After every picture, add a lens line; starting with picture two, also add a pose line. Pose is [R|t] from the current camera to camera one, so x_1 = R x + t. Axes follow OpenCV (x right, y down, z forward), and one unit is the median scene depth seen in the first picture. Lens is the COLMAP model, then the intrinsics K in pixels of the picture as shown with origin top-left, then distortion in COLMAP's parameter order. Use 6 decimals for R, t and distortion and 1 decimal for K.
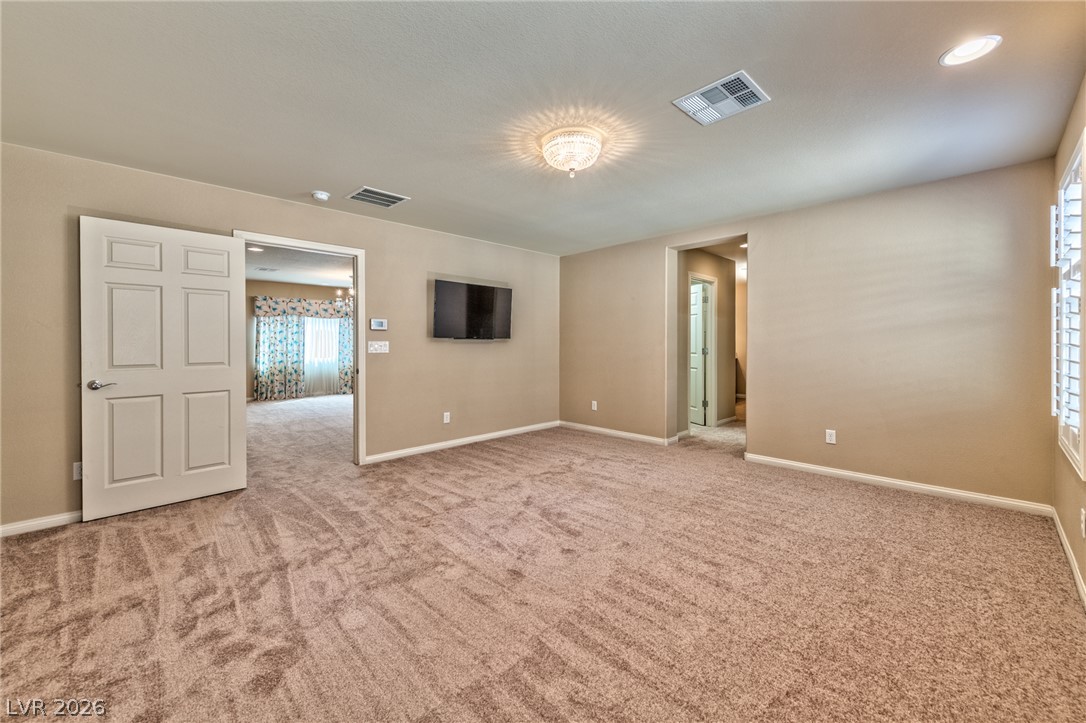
lens RADIAL K [[433.9, 0, 541.0], [0, 433.9, 352.3], [0, 0, 1]] dist [0.002796, 0.000060]
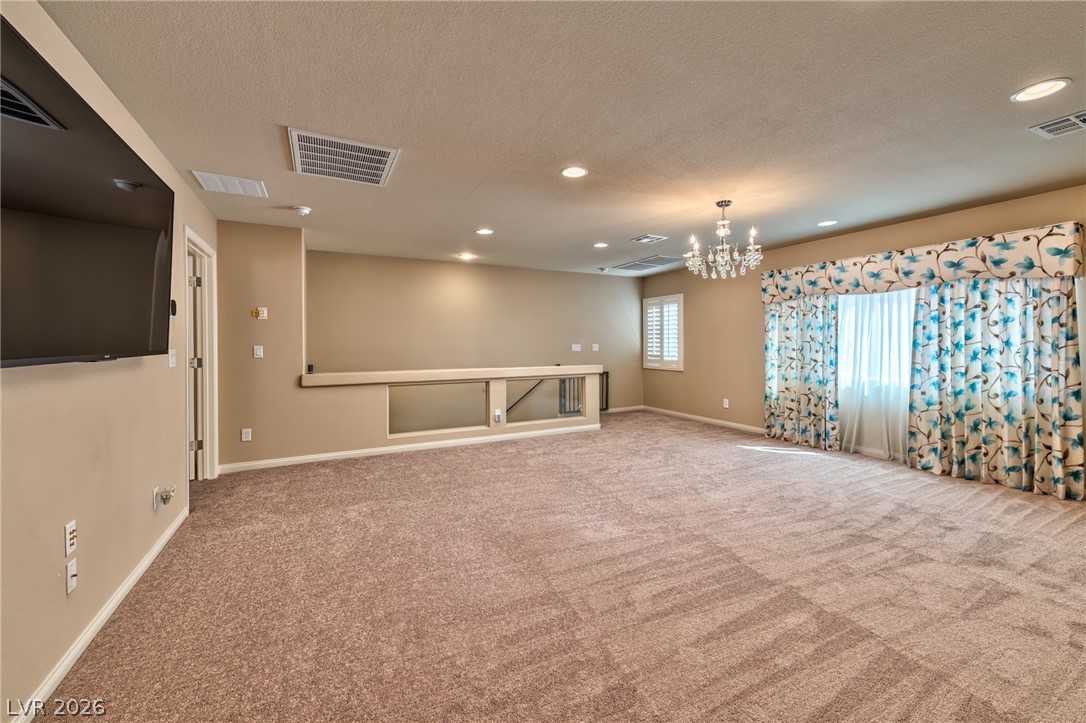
lens RADIAL K [[433.9, 0, 555.1], [0, 433.9, 345.9], [0, 0, 1]] dist [0.002796, 0.000060]
pose [[-0.274244, 0.011487, -0.961591, 0.044982], [-0.008625, 0.999859, 0.014404, -0.026248], [0.961621, 0.012243, -0.274106, 0.827959]]
